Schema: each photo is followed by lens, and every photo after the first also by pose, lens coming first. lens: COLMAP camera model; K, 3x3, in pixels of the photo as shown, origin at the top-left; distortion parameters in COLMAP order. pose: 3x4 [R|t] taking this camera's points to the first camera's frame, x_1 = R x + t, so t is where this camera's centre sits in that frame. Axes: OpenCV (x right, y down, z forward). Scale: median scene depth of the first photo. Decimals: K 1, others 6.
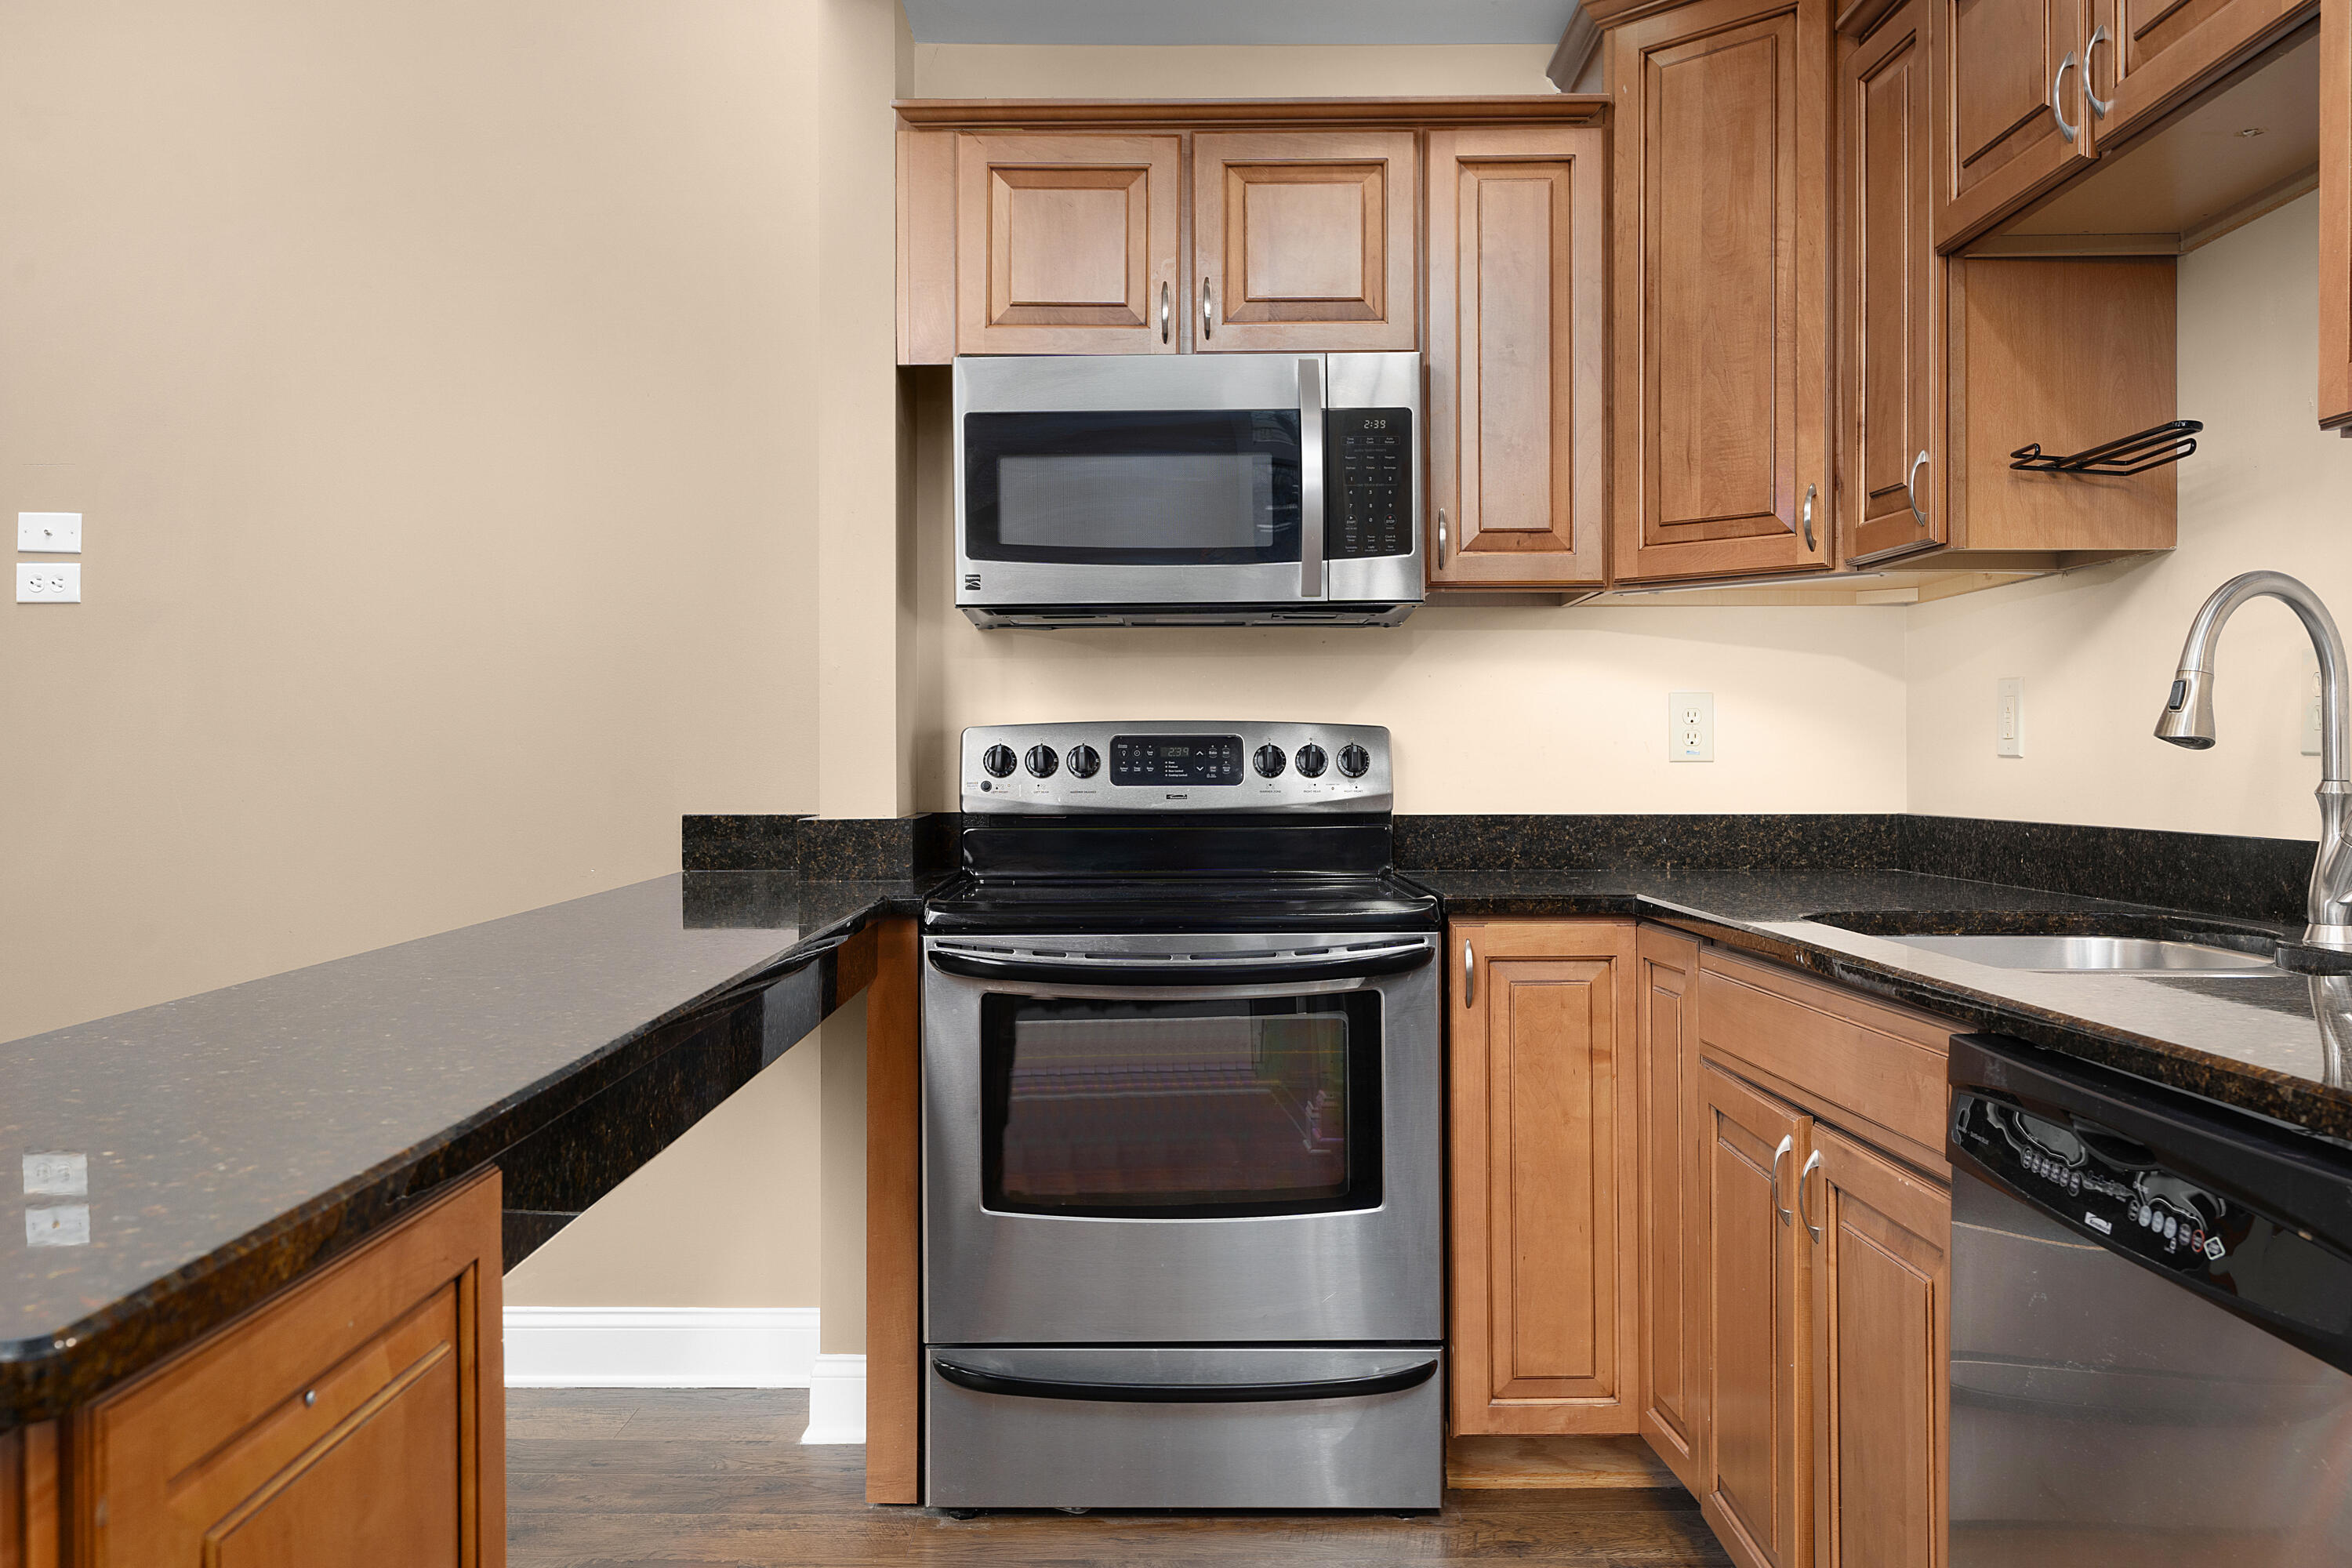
lens RADIAL K [[1917.3, 0, 1176.0], [0, 1917.3, 784.0], [0, 0, 1]] dist [0.007806, 0.002444]
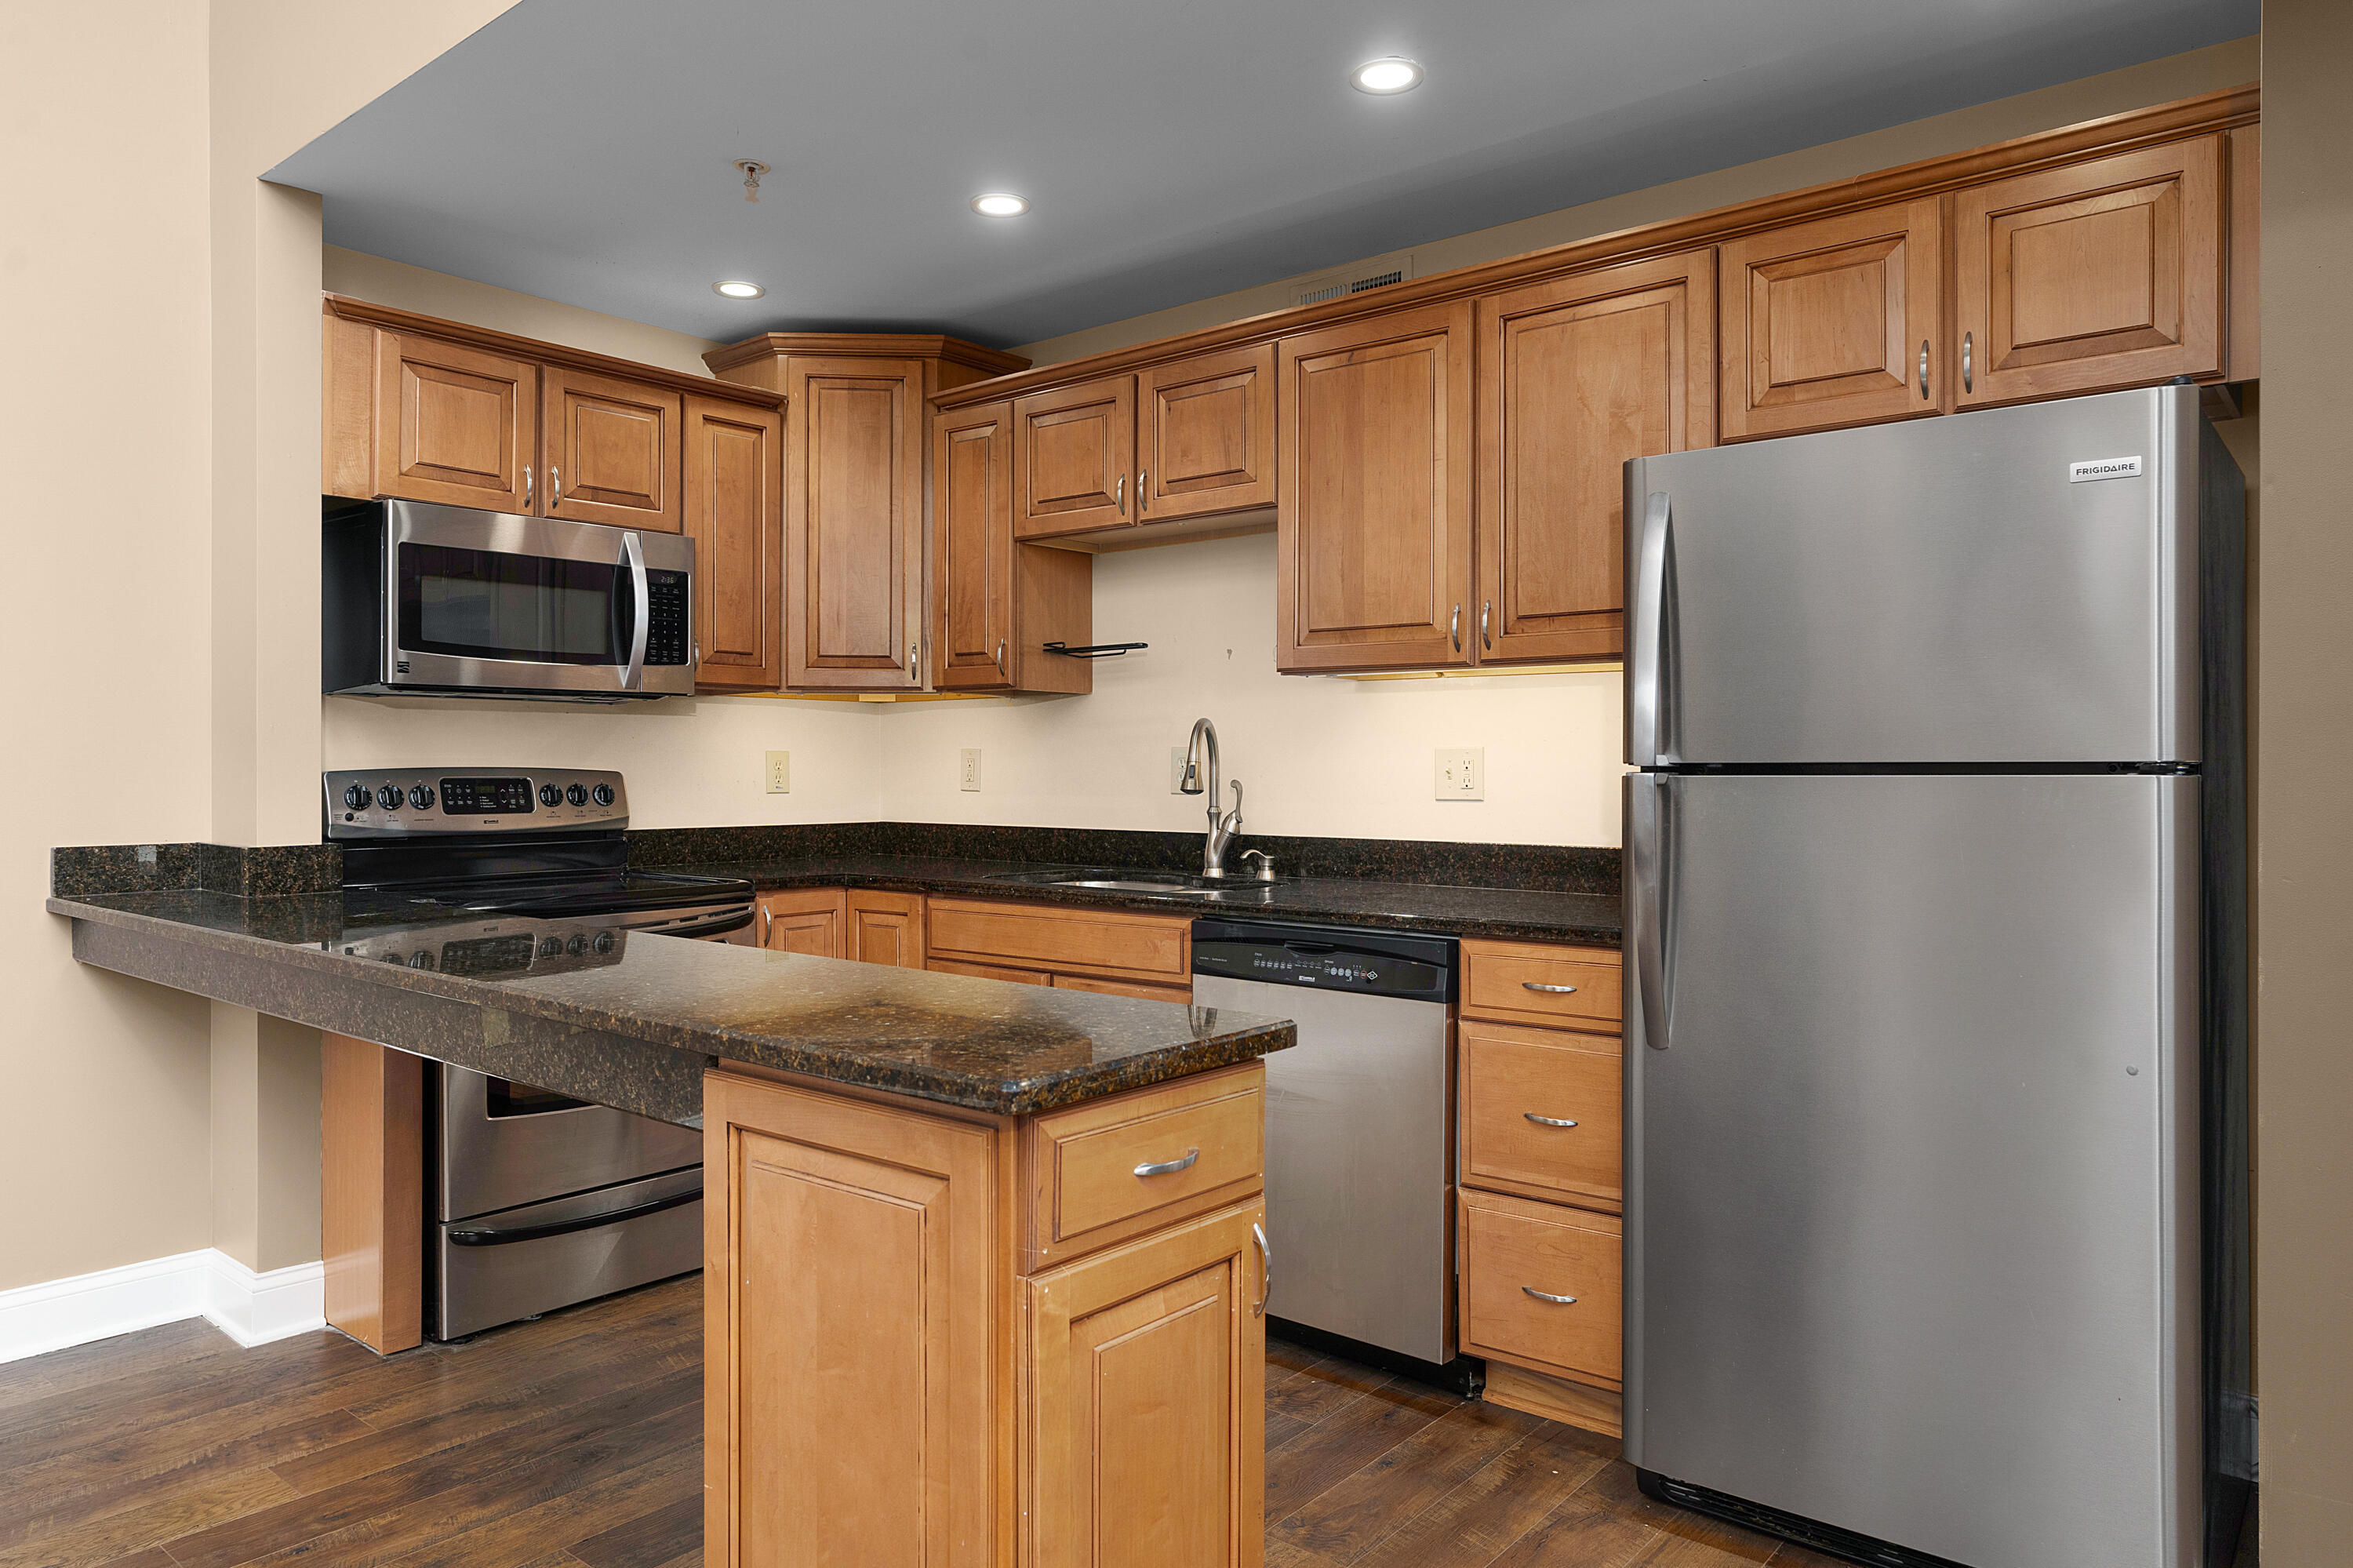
lens RADIAL K [[1516.5, 0, 1179.5], [0, 1516.5, 773.2], [0, 0, 1]] dist [0.001803, 0.002605]
pose [[0.635386, 0.001280, 0.772193, -0.571378], [0.003550, 0.999983, -0.004578, -0.023562], [-0.772186, 0.005650, 0.635371, -0.097878]]
